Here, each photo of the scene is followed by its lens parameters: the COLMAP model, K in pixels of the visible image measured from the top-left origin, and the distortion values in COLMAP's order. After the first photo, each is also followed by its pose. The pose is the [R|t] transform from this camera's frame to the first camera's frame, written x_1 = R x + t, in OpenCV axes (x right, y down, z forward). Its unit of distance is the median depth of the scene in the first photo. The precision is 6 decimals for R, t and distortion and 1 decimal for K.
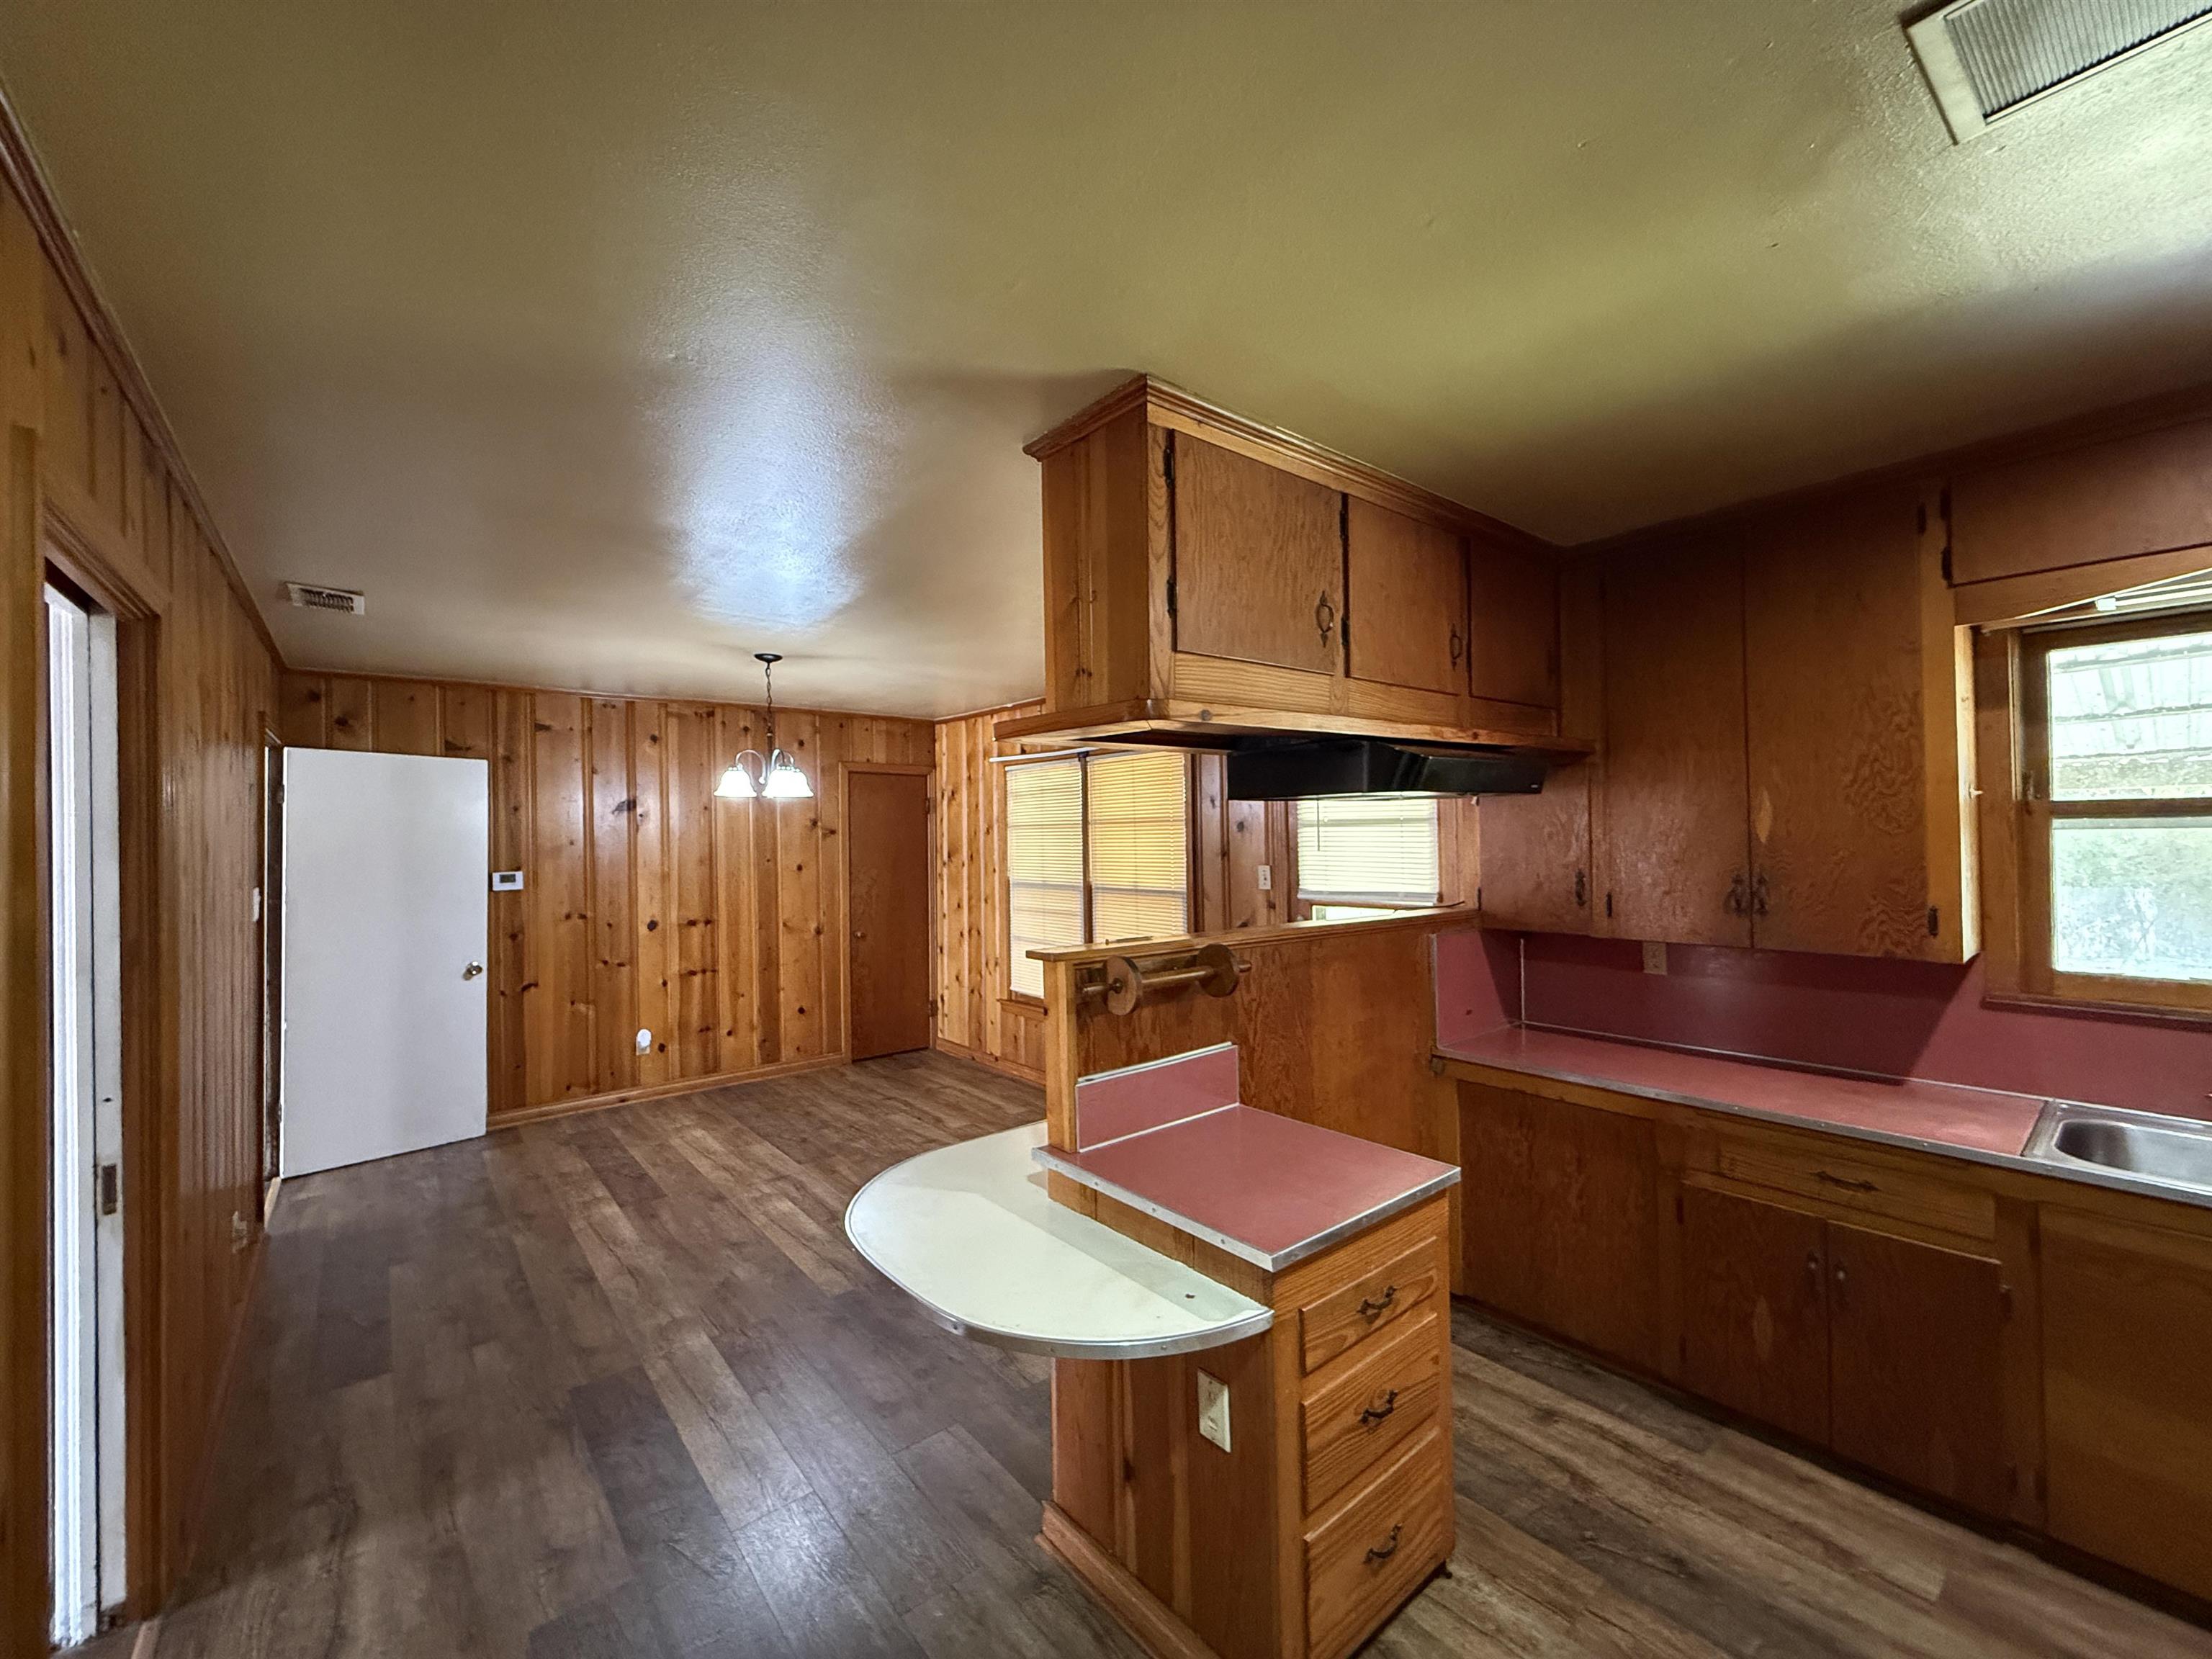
lens RADIAL K [[892.0, 0, 1095.3], [0, 892.0, 825.7], [0, 0, 1]] dist [0.002582, 0.000690]
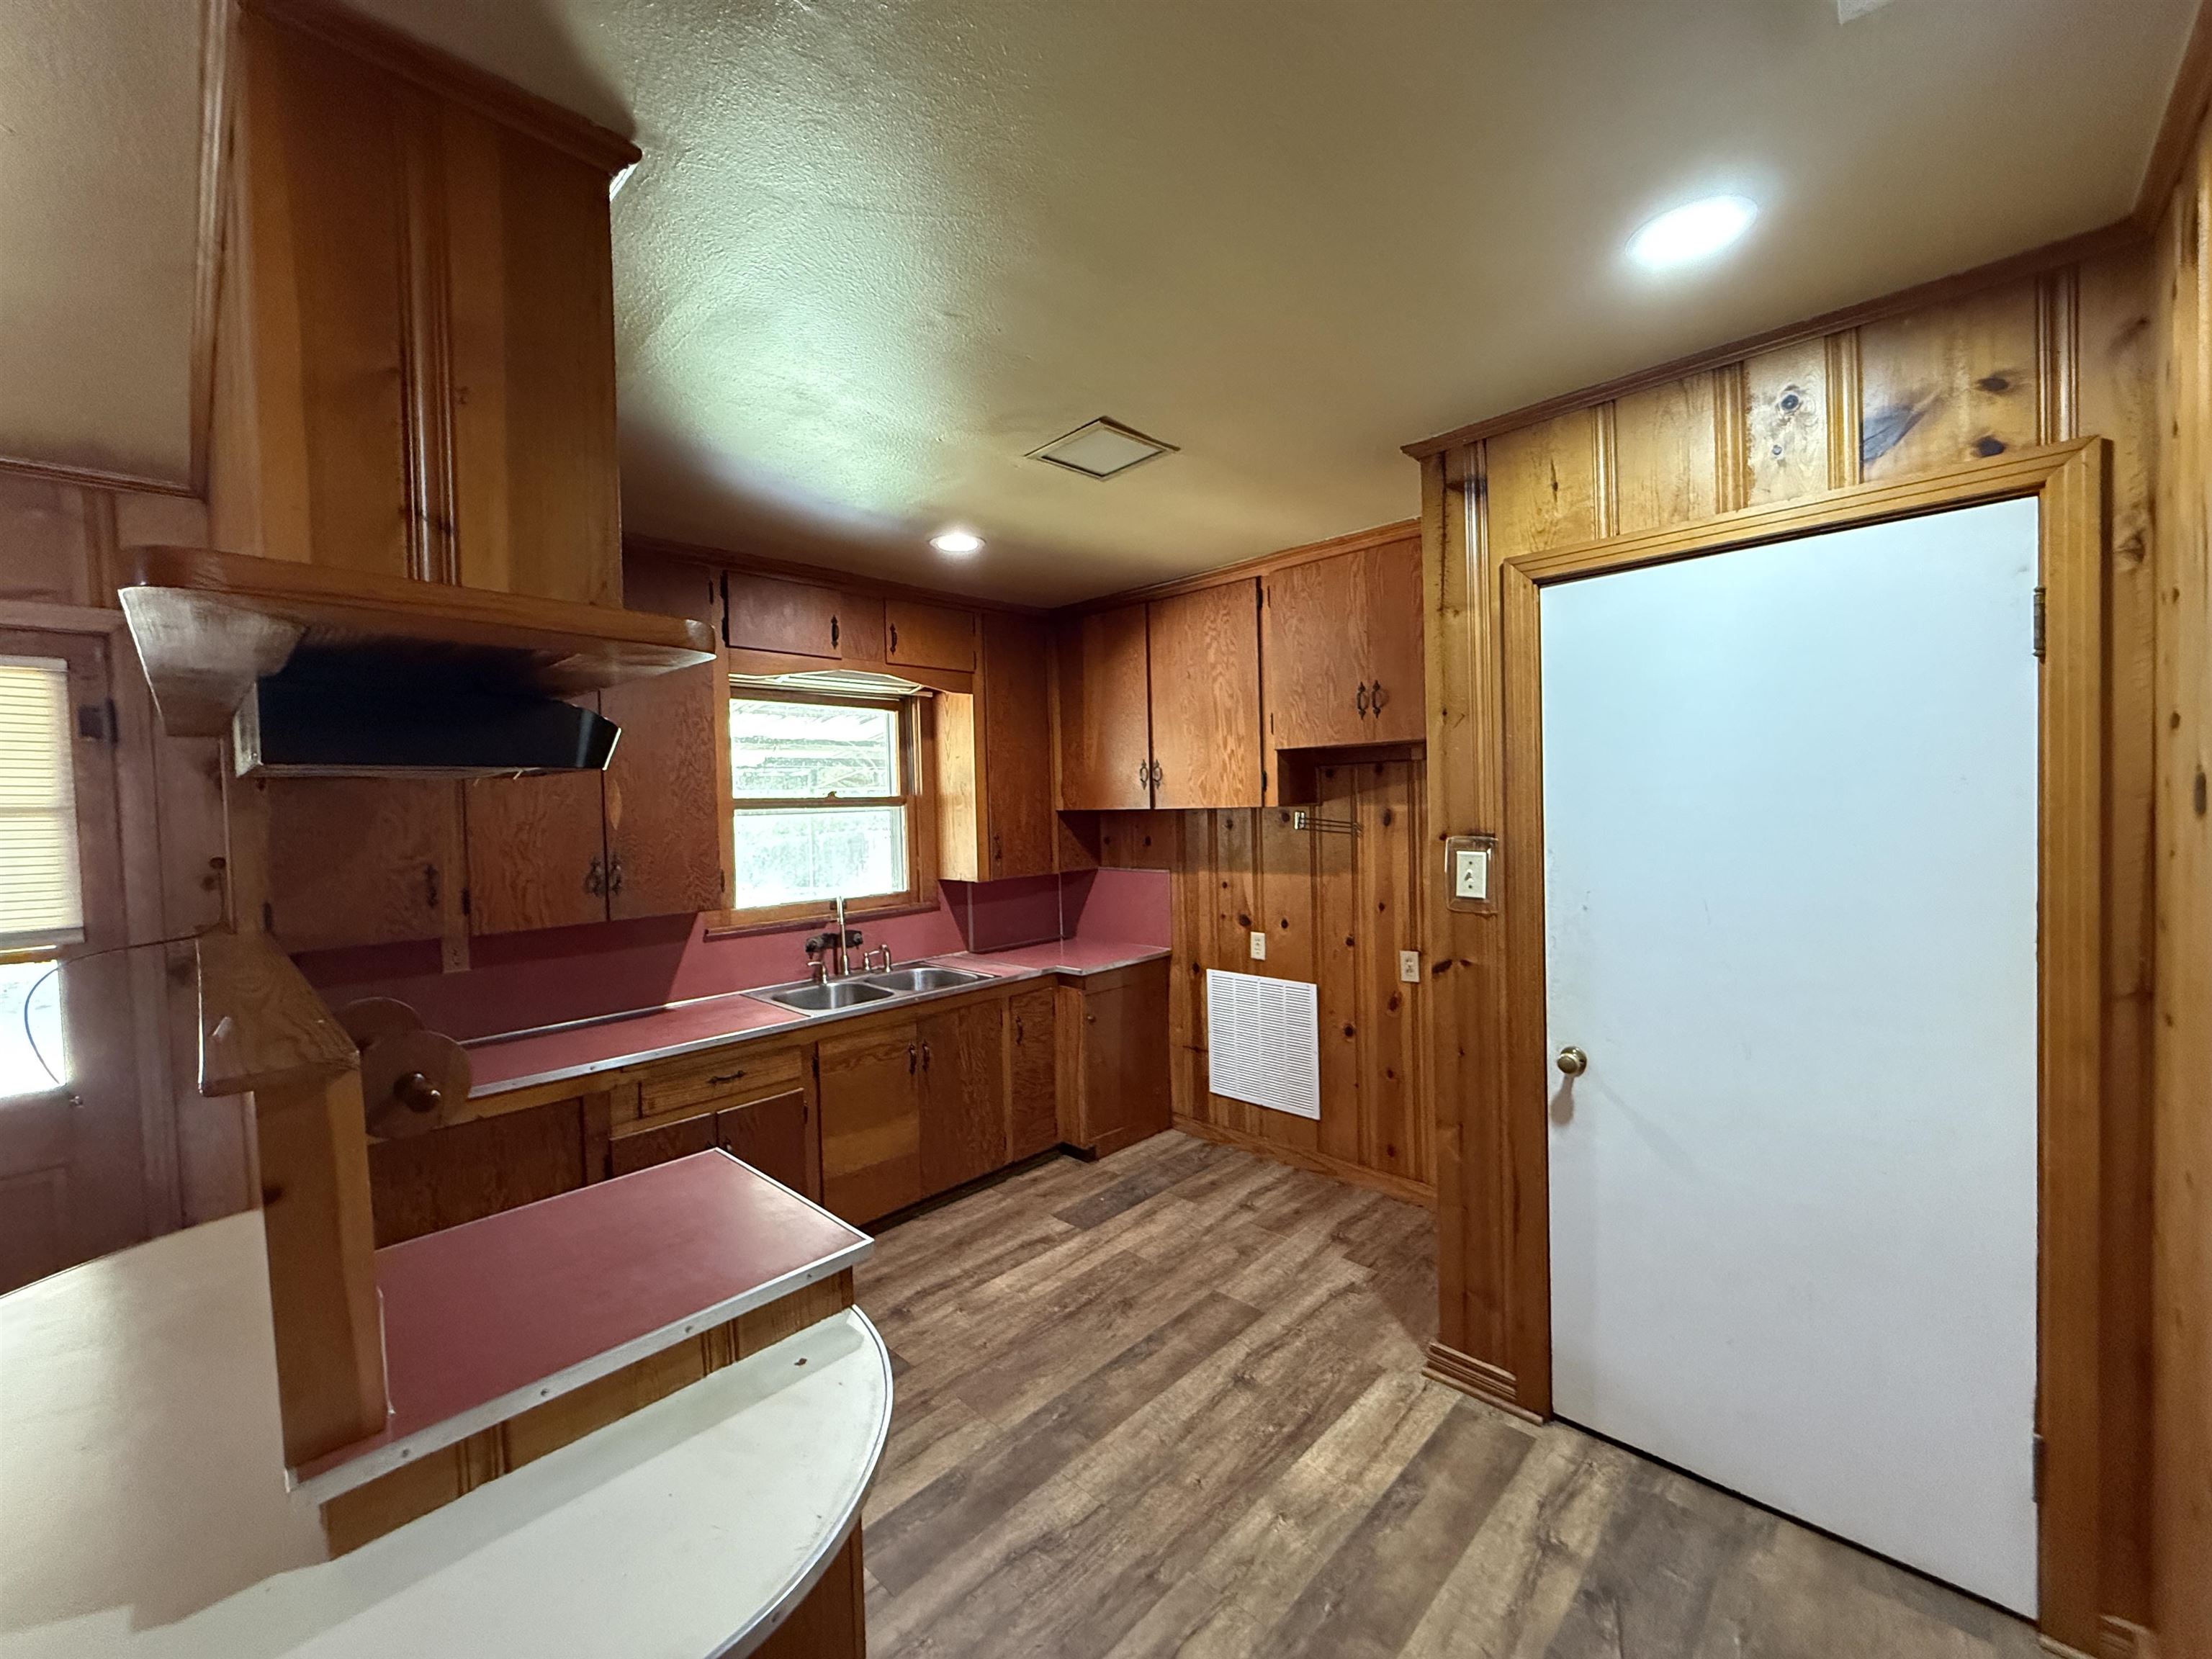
lens RADIAL K [[892.0, 0, 1095.2], [0, 892.0, 828.9], [0, 0, 1]] dist [0.002582, 0.000690]
pose [[-0.121455, -0.009755, 0.992549, -0.280567], [0.015916, 0.999804, 0.011774, 0.009338], [-0.992469, 0.017228, -0.121276, 0.309741]]
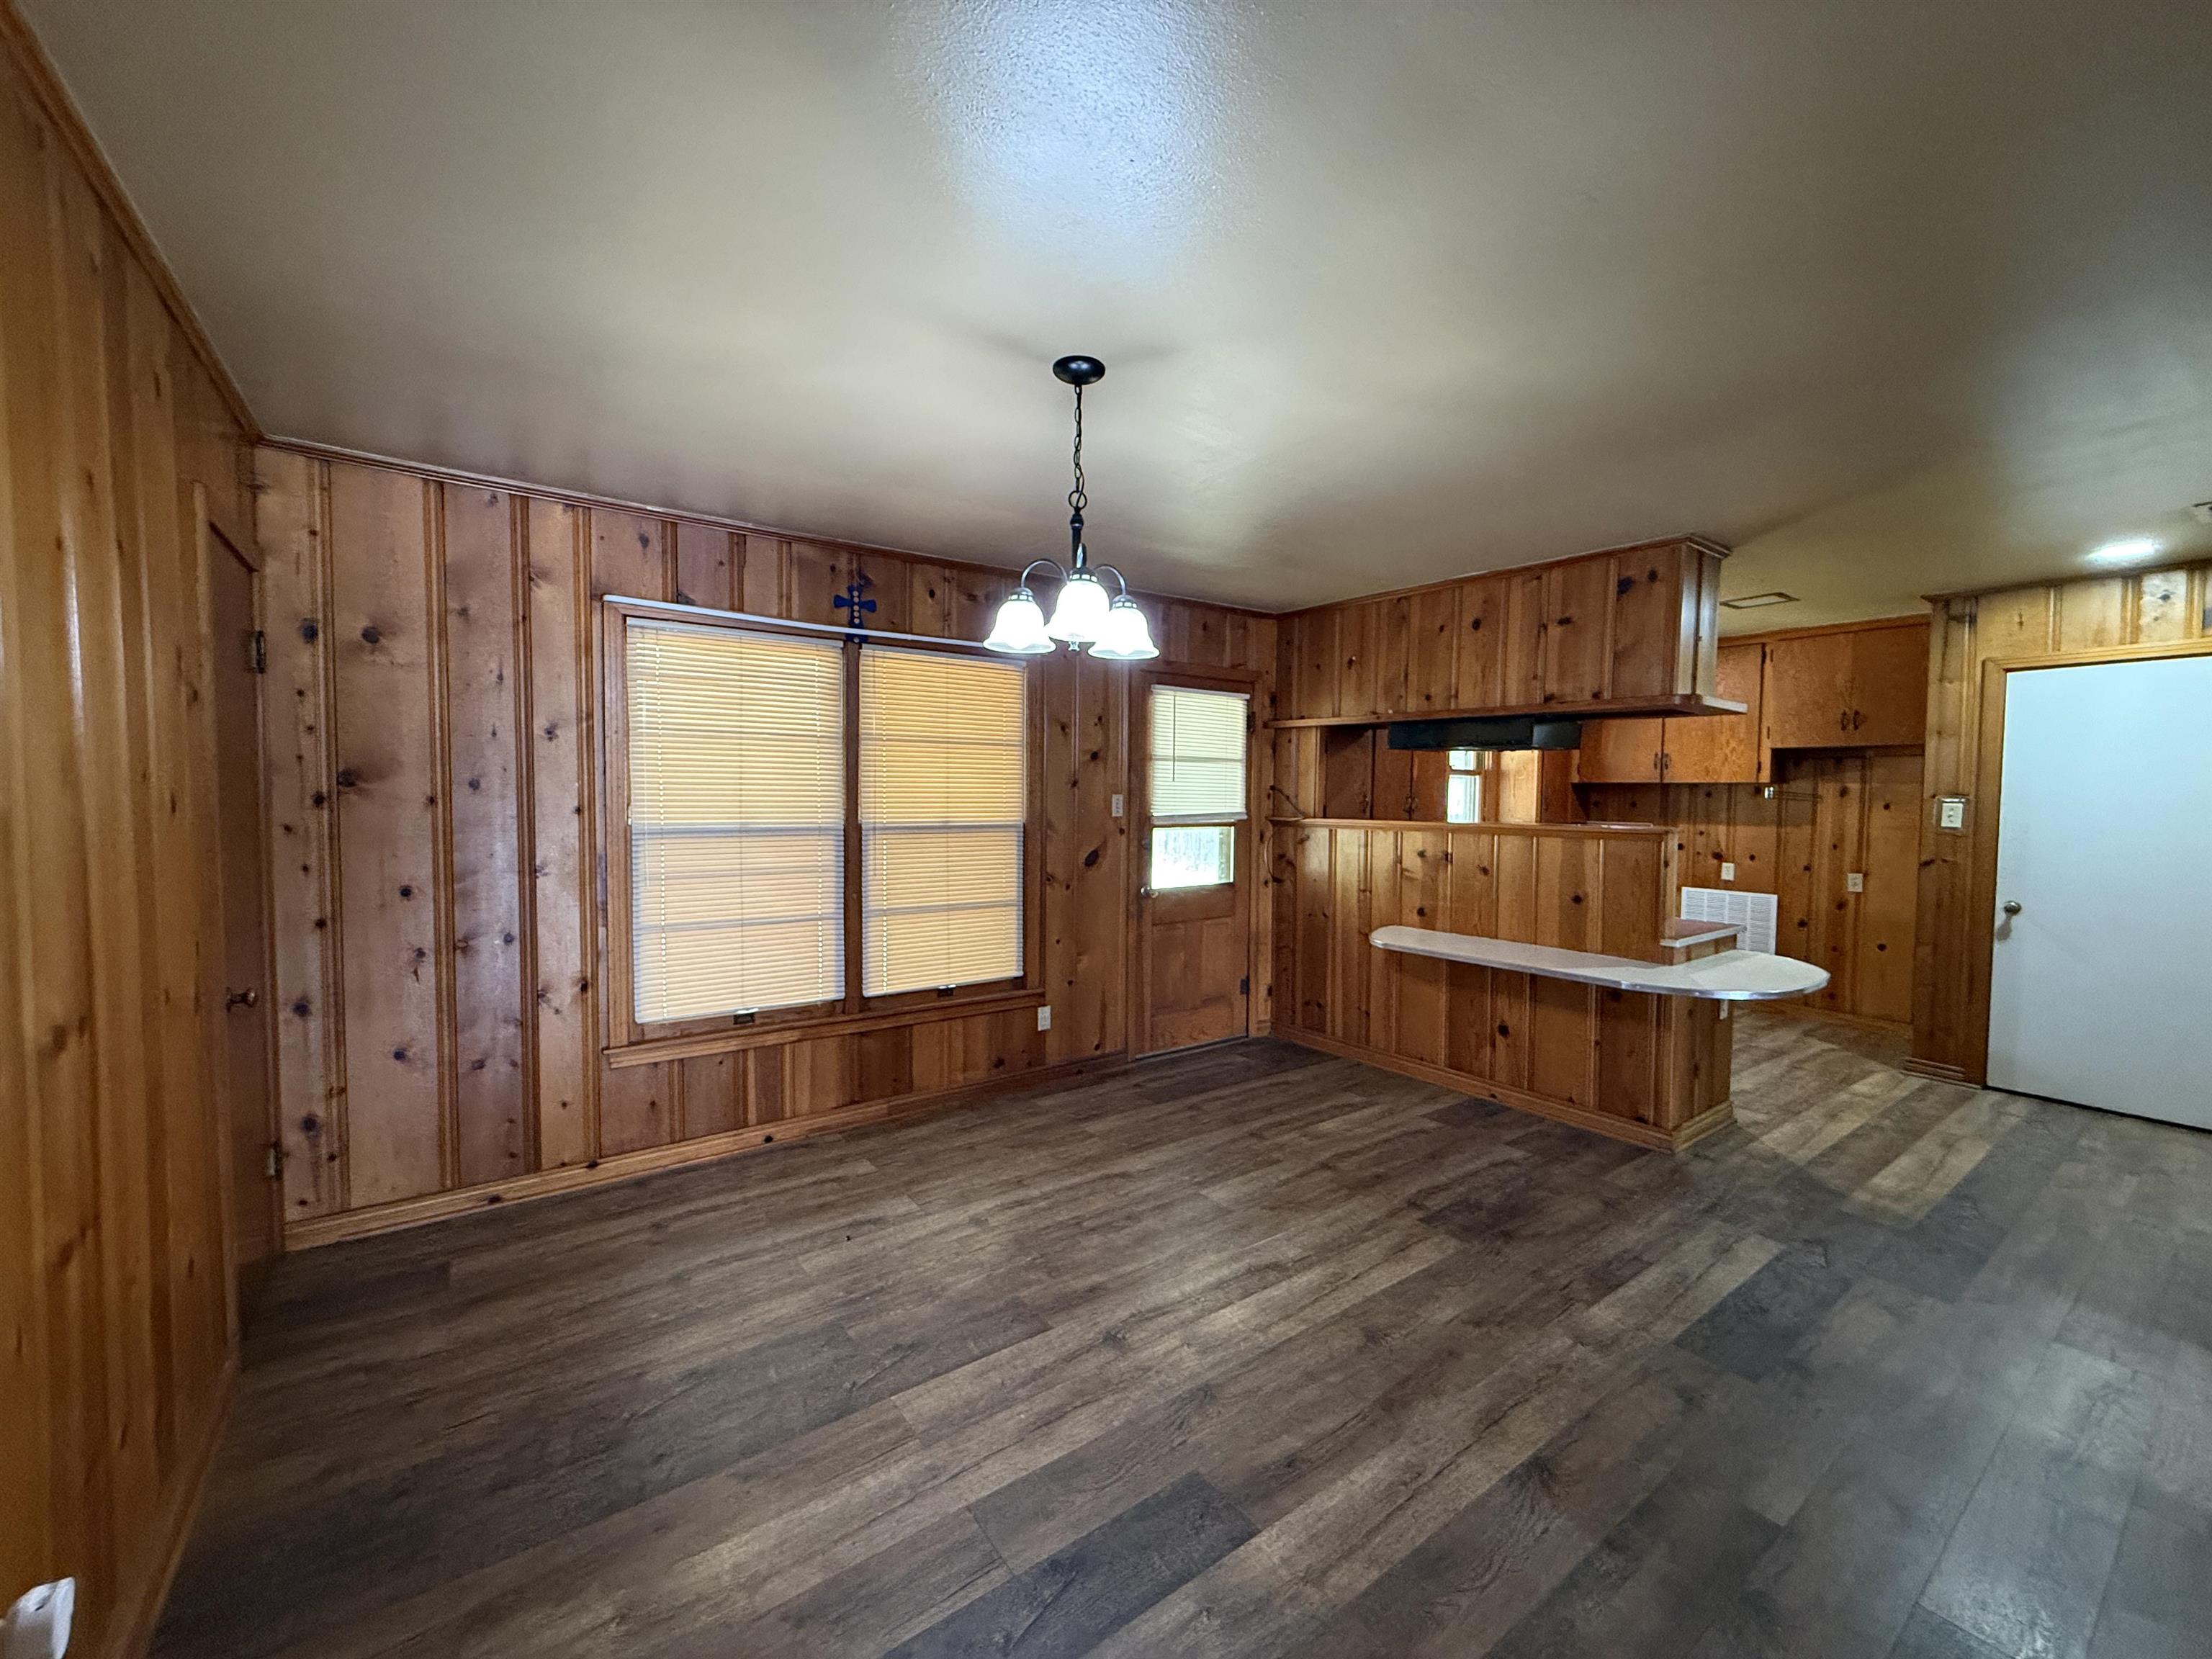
lens RADIAL K [[892.0, 0, 1102.4], [0, 892.0, 829.8], [0, 0, 1]] dist [0.002582, 0.000690]
pose [[0.053405, -0.027091, 0.998205, -1.012898], [-0.023039, 0.999332, 0.028354, 0.066578], [-0.998307, -0.024512, 0.052745, 1.104918]]
